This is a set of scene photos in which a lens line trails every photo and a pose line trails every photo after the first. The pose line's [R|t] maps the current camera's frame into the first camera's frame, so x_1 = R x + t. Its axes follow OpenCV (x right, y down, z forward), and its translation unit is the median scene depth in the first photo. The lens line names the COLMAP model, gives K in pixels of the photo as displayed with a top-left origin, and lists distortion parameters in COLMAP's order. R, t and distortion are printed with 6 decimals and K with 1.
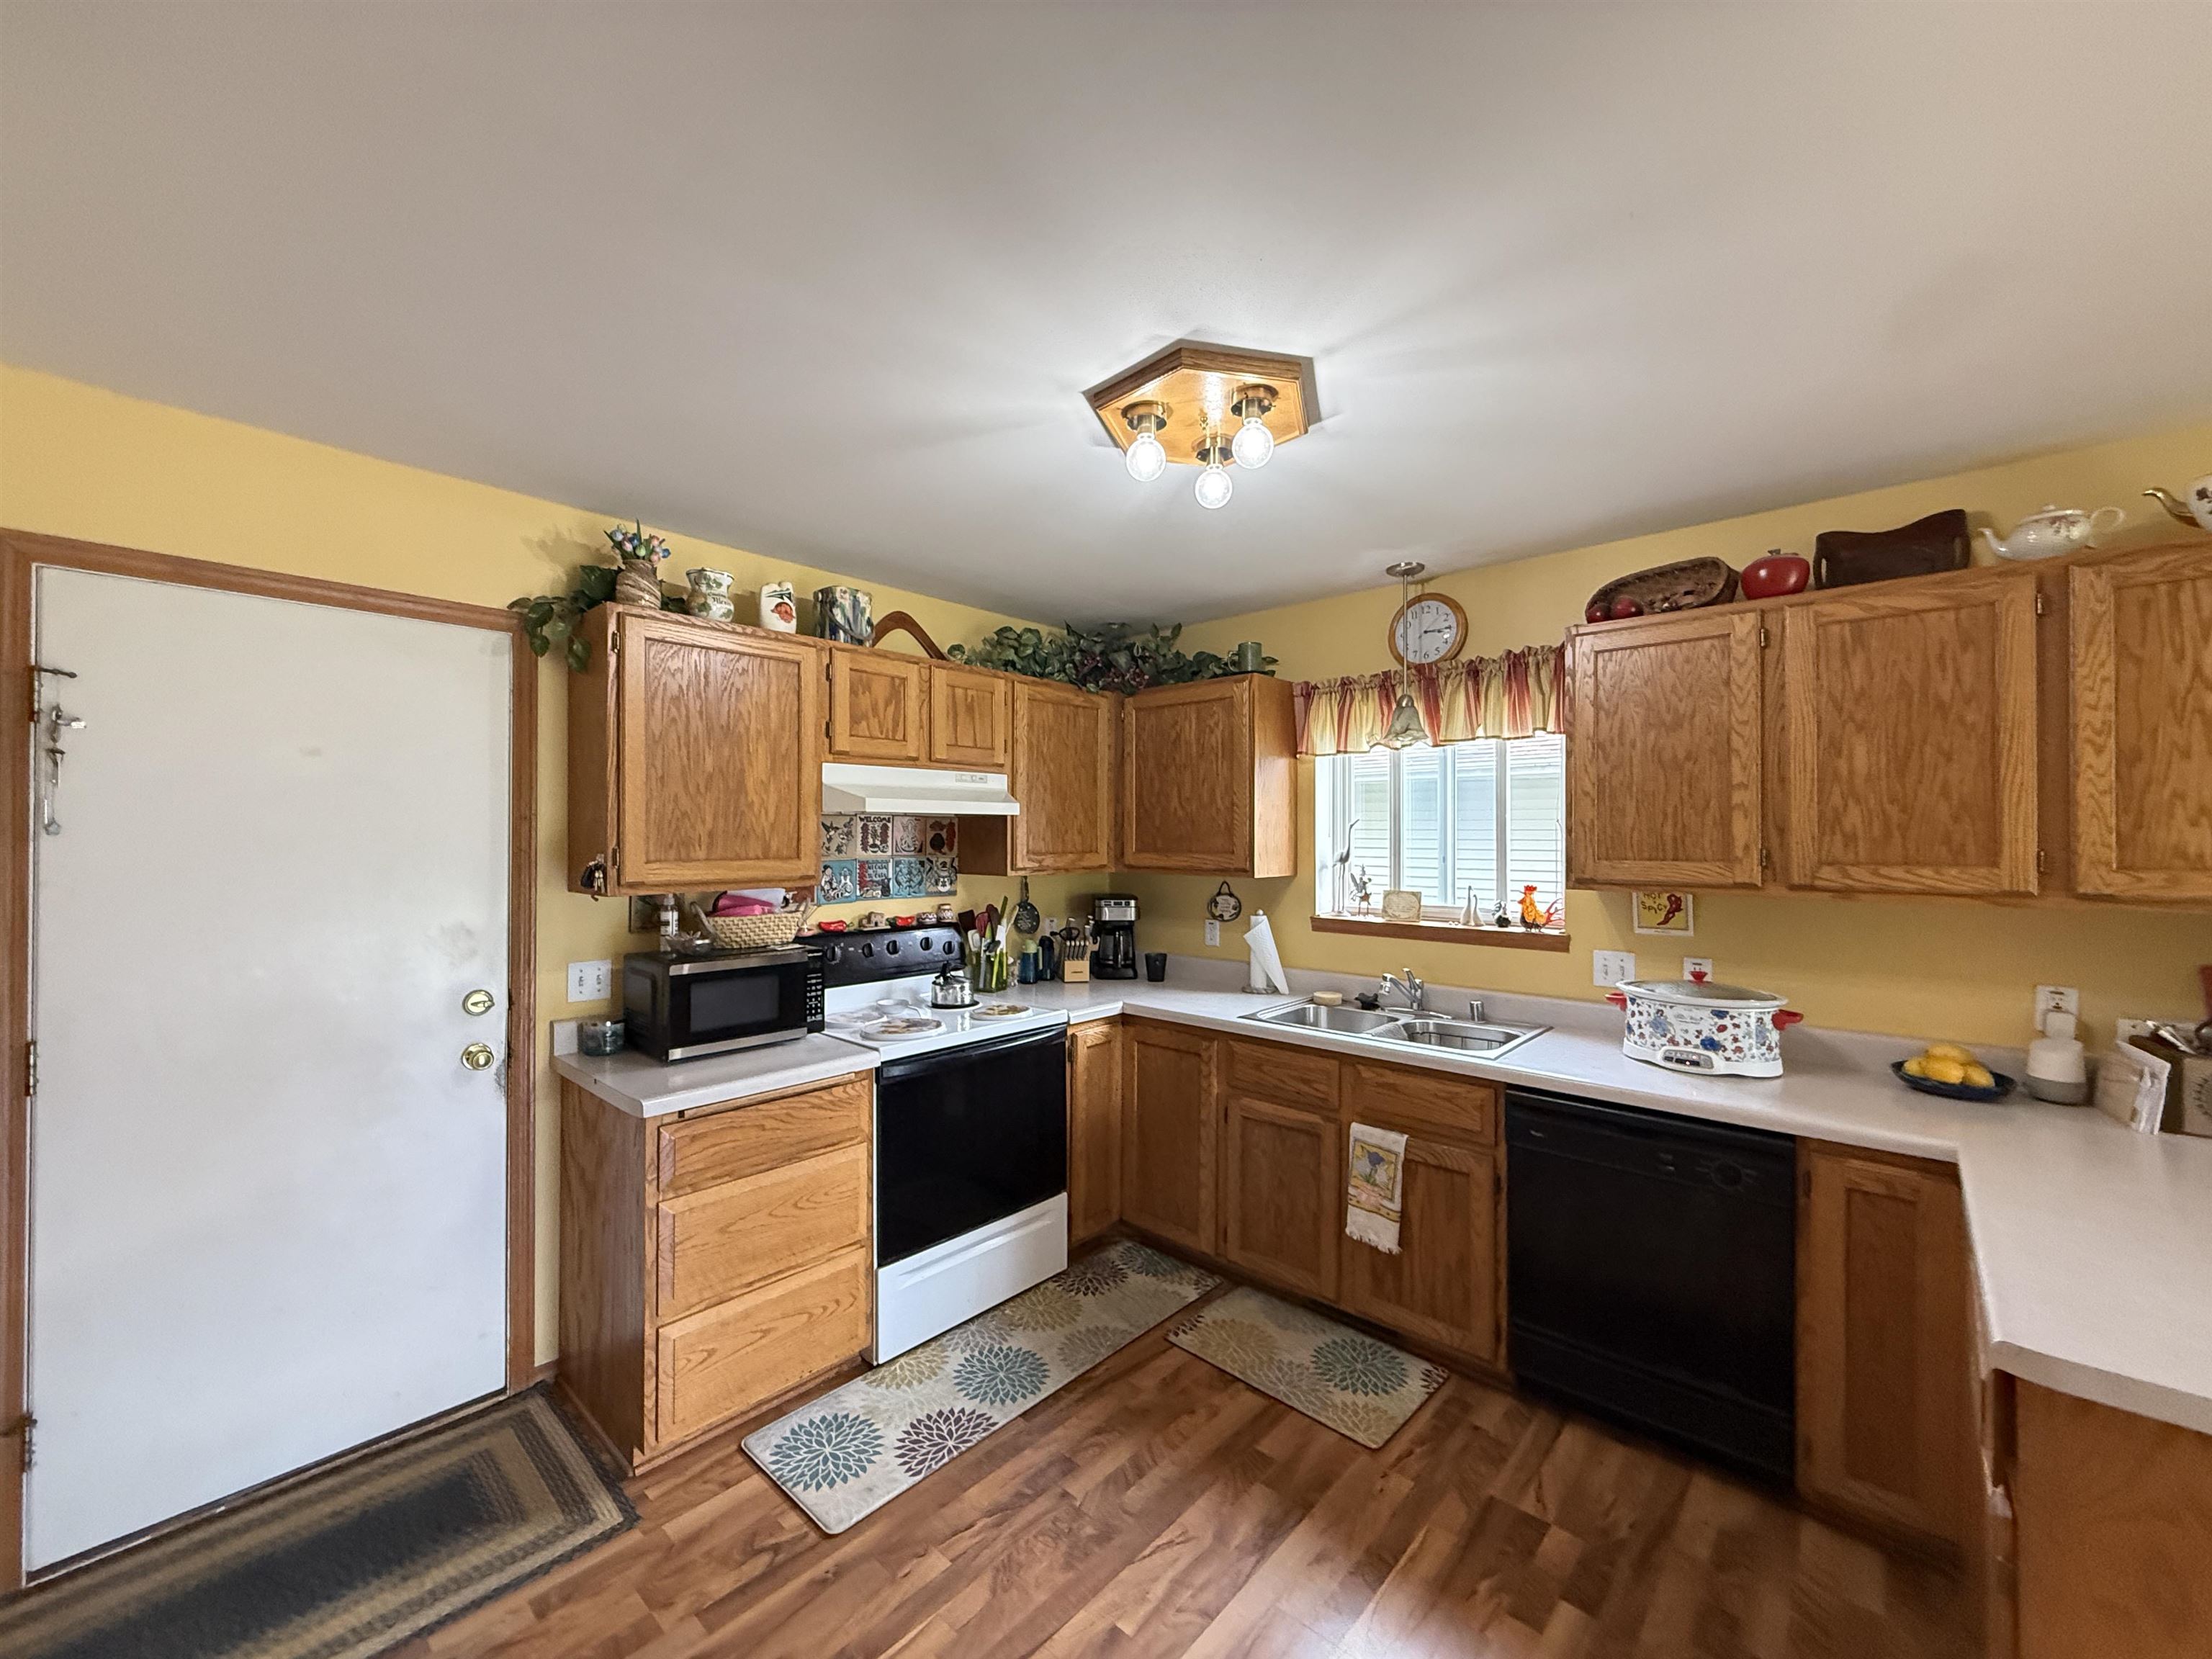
lens RADIAL K [[880.4, 0, 1101.1], [0, 880.4, 832.3], [0, 0, 1]] dist [0.000564, -0.000008]
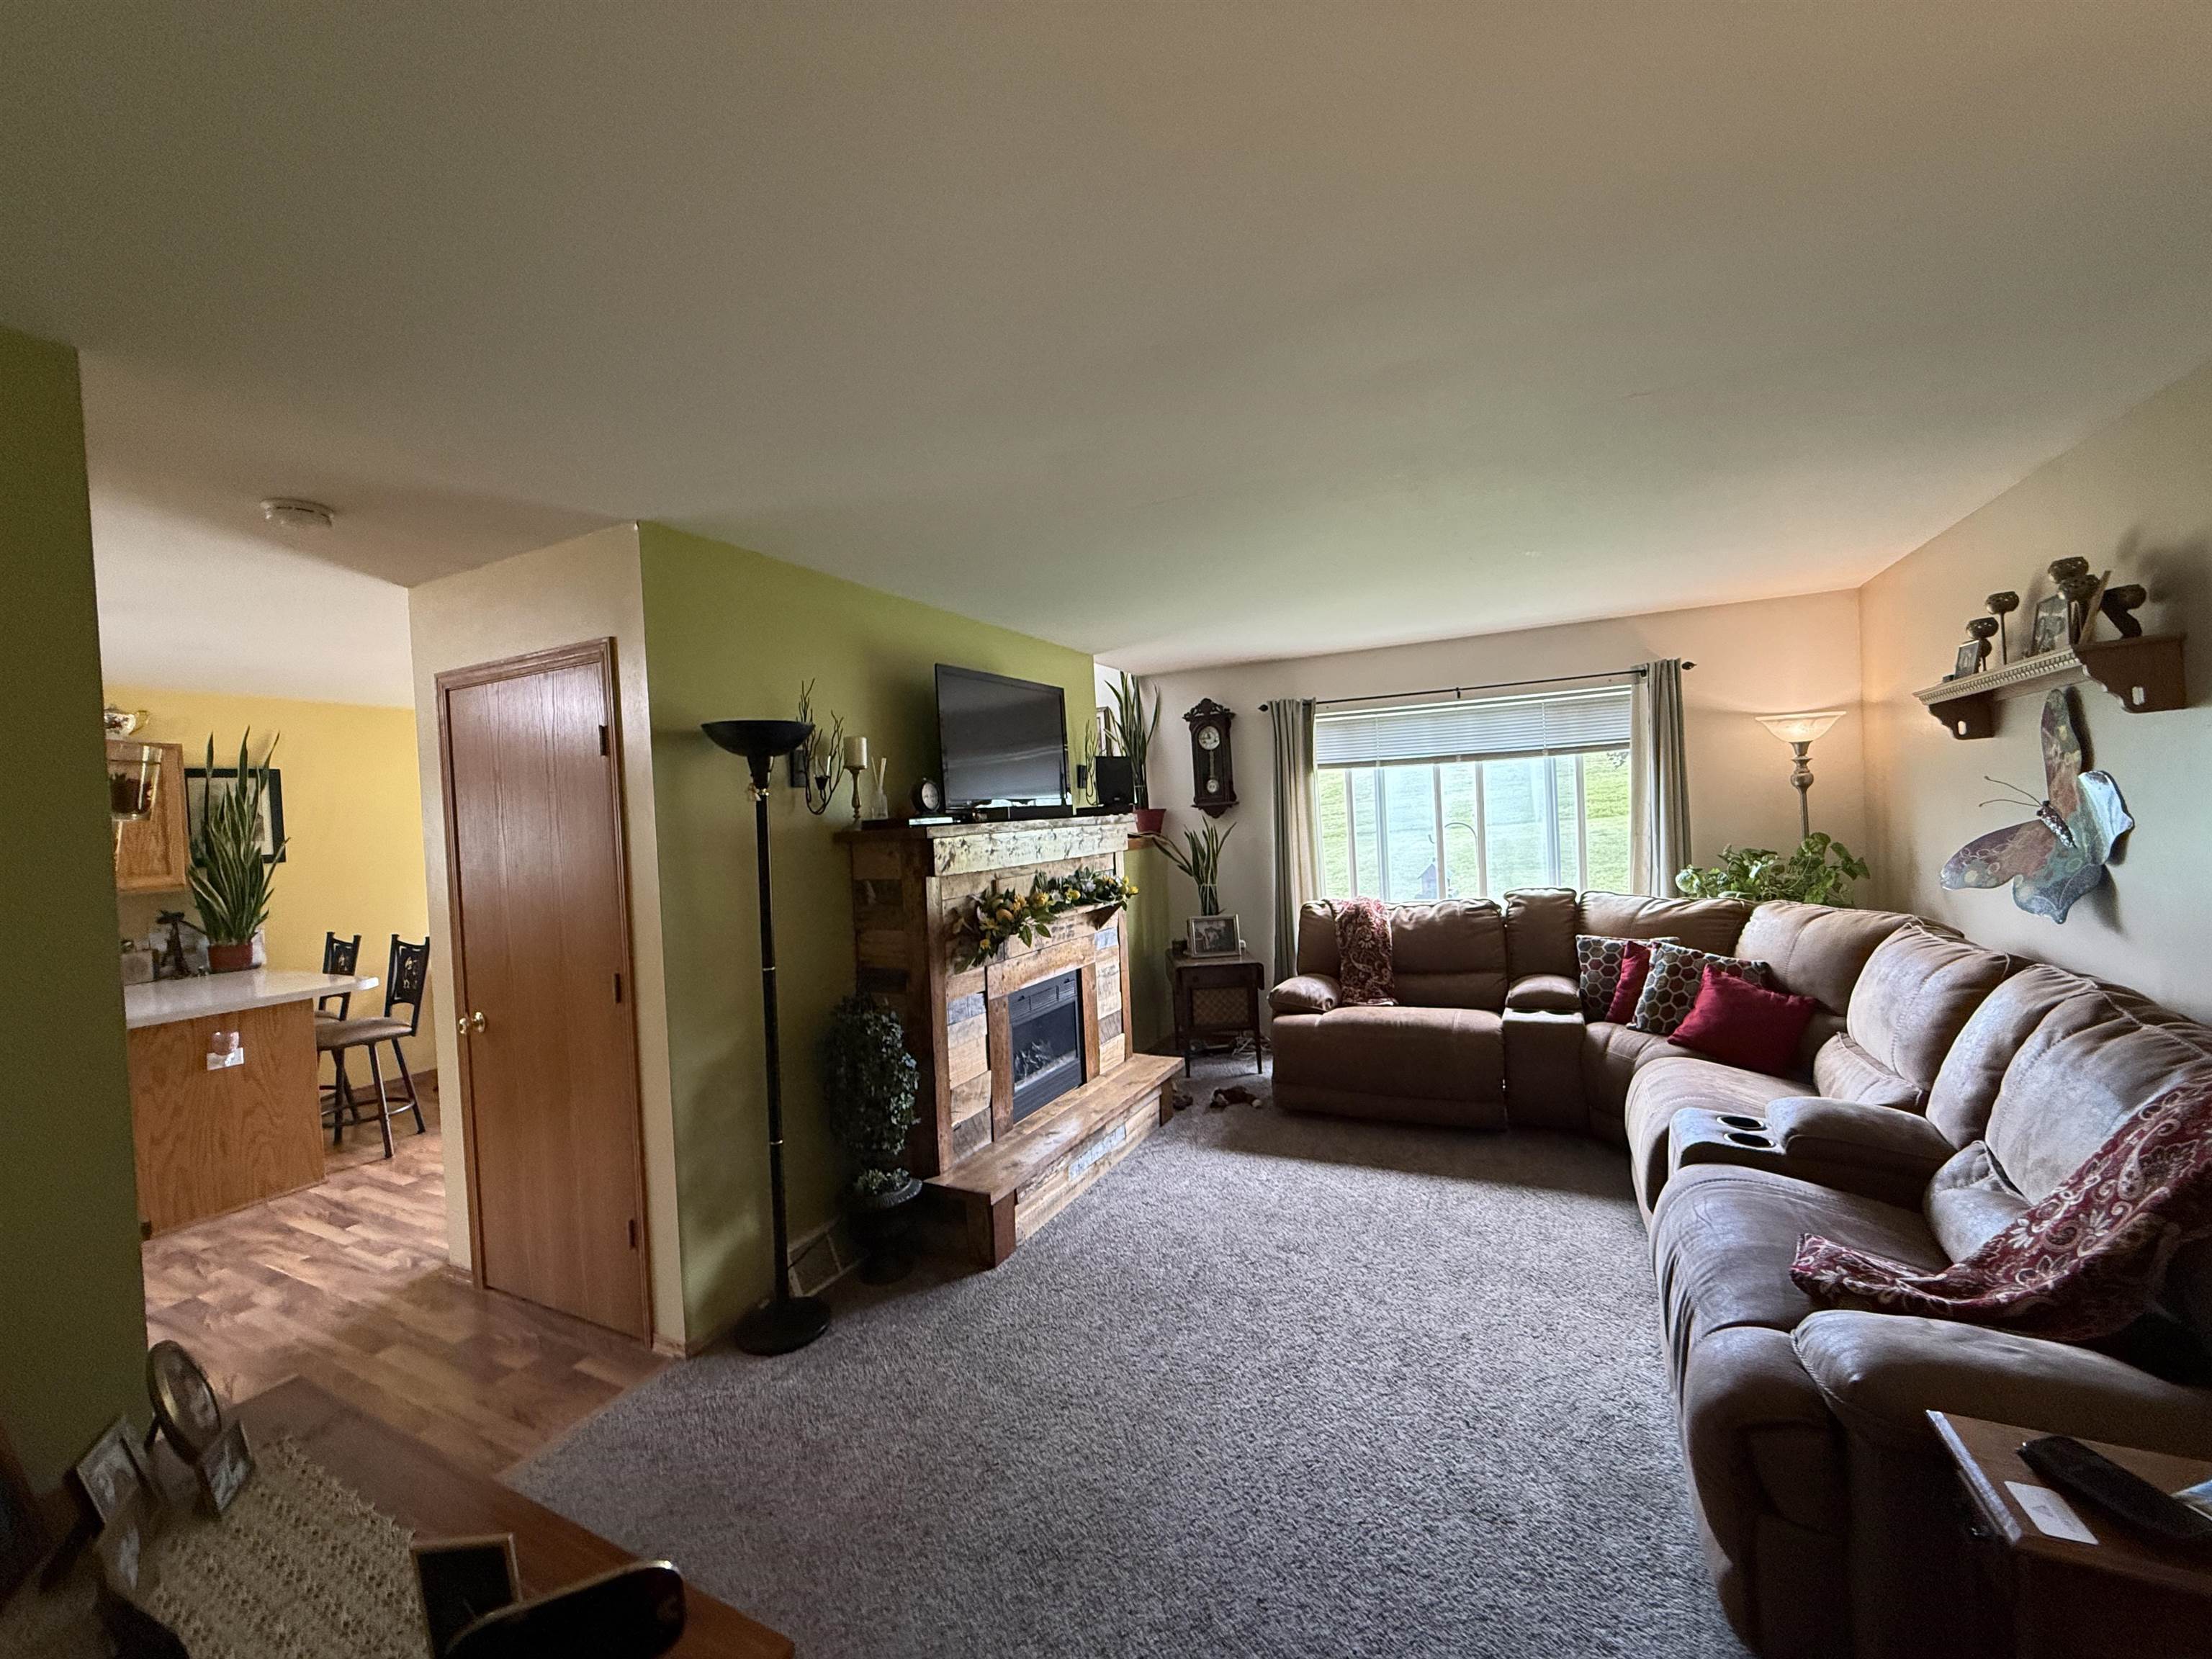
lens RADIAL K [[897.1, 0, 1100.9], [0, 897.1, 815.7], [0, 0, 1]] dist [0.000495, -0.000014]
pose [[-0.257427, 0.009399, 0.966252, -1.435347], [0.043558, 0.999049, 0.001887, -0.010493], [-0.965316, 0.042574, -0.257591, -0.777181]]
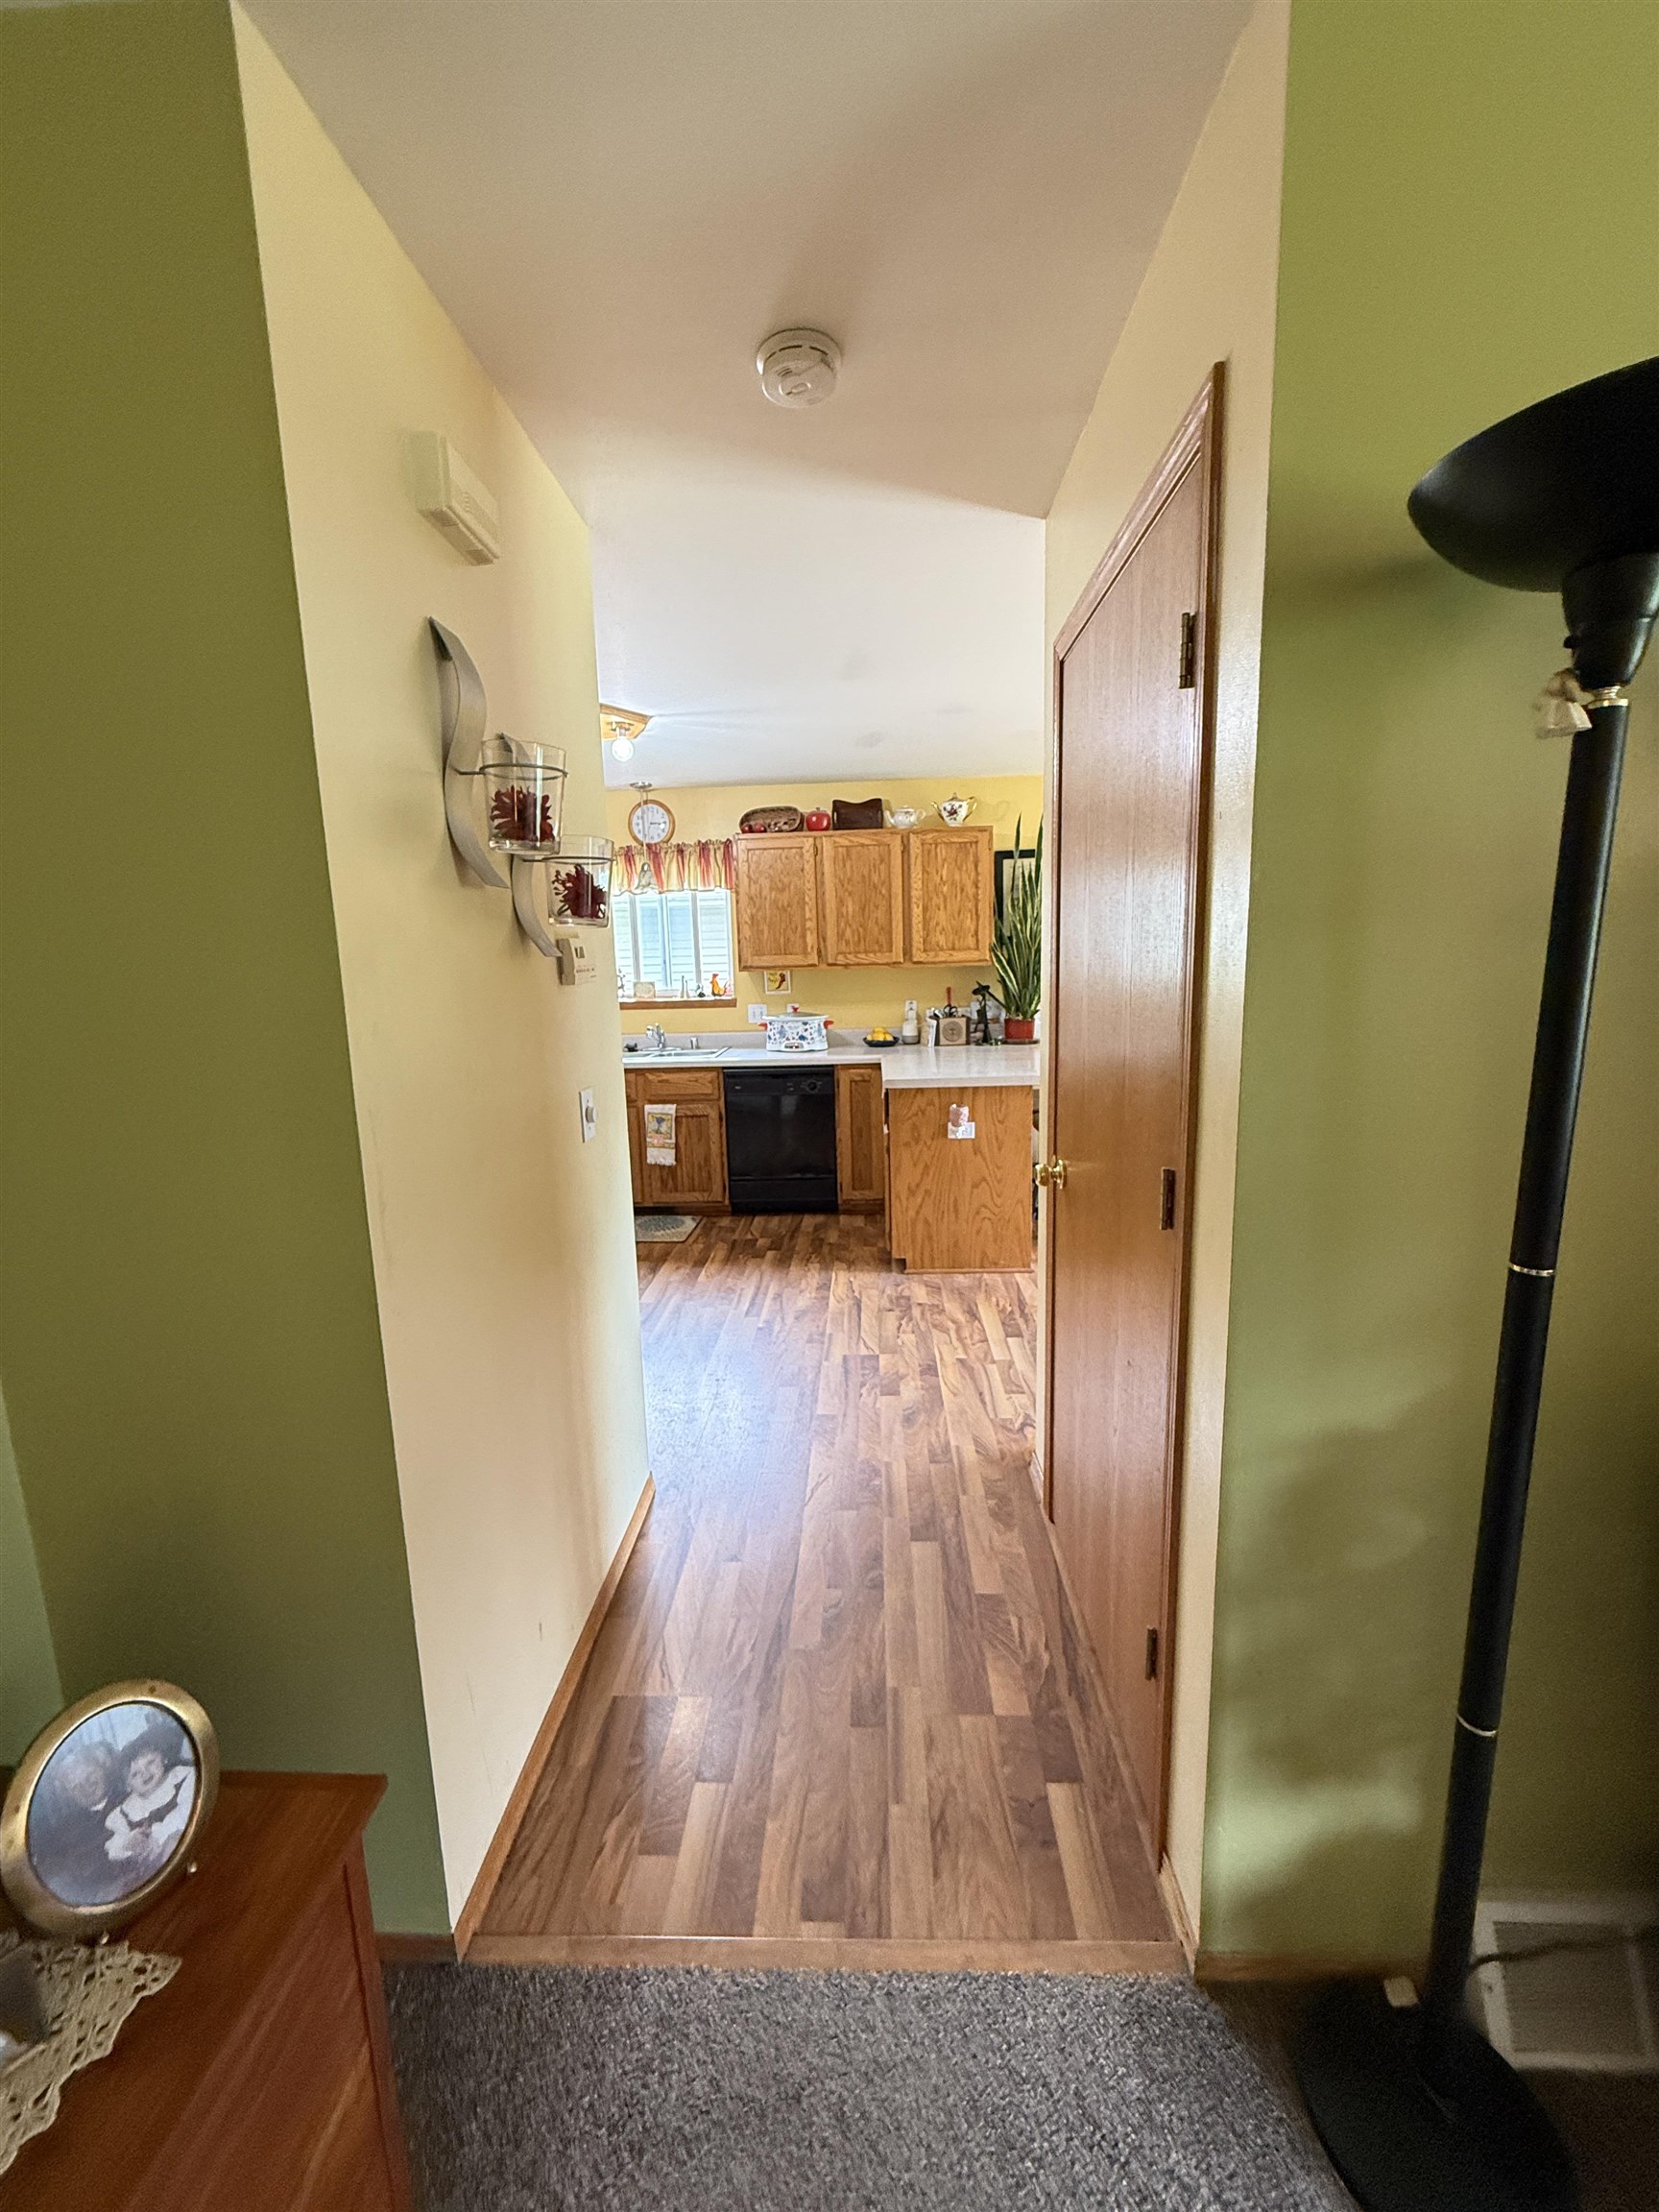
lens RADIAL K [[880.4, 0, 829.5], [0, 880.4, 1106.0], [0, 0, 1]] dist [0.000564, -0.000008]
pose [[0.770155, -0.129245, 0.624625, -0.648980], [0.026191, 0.984838, 0.171486, 0.030197], [-0.637319, -0.115711, 0.761863, -0.739748]]
